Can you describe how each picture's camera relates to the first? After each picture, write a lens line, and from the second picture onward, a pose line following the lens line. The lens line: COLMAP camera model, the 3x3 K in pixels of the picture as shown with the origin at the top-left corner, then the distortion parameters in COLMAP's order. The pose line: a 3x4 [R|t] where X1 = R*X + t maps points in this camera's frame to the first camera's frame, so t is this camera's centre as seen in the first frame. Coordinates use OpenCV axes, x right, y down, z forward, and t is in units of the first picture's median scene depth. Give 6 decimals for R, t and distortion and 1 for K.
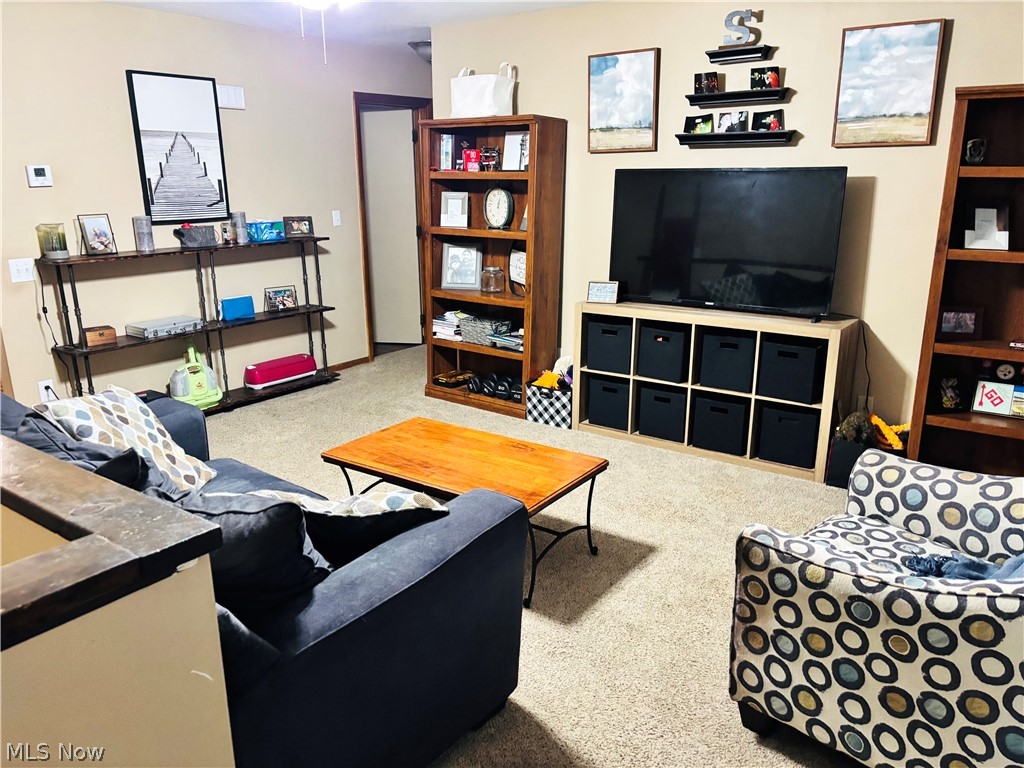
lens RADIAL K [[768.6, 0, 511.6], [0, 768.6, 392.1], [0, 0, 1]] dist [0.040697, -0.026334]
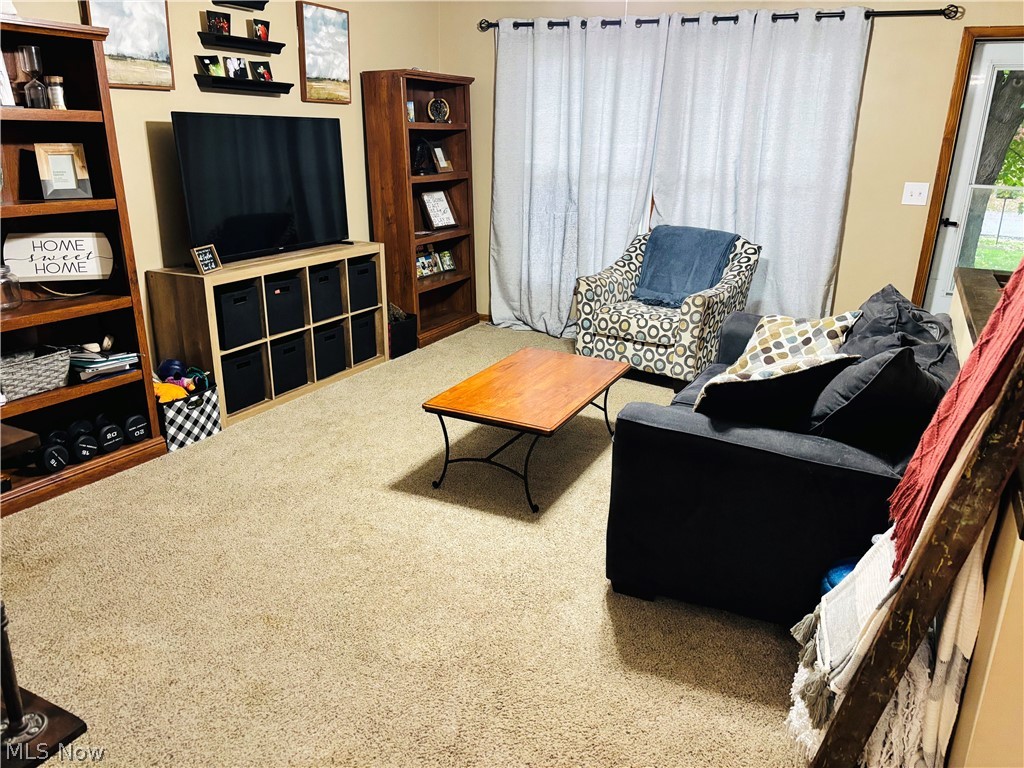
lens RADIAL K [[768.6, 0, 513.6], [0, 768.6, 381.1], [0, 0, 1]] dist [0.040697, -0.026334]
pose [[-0.158603, -0.305294, 0.938957, -0.815132], [0.250300, 0.907496, 0.337344, -0.222642], [-0.955089, 0.288525, -0.067516, 0.815413]]
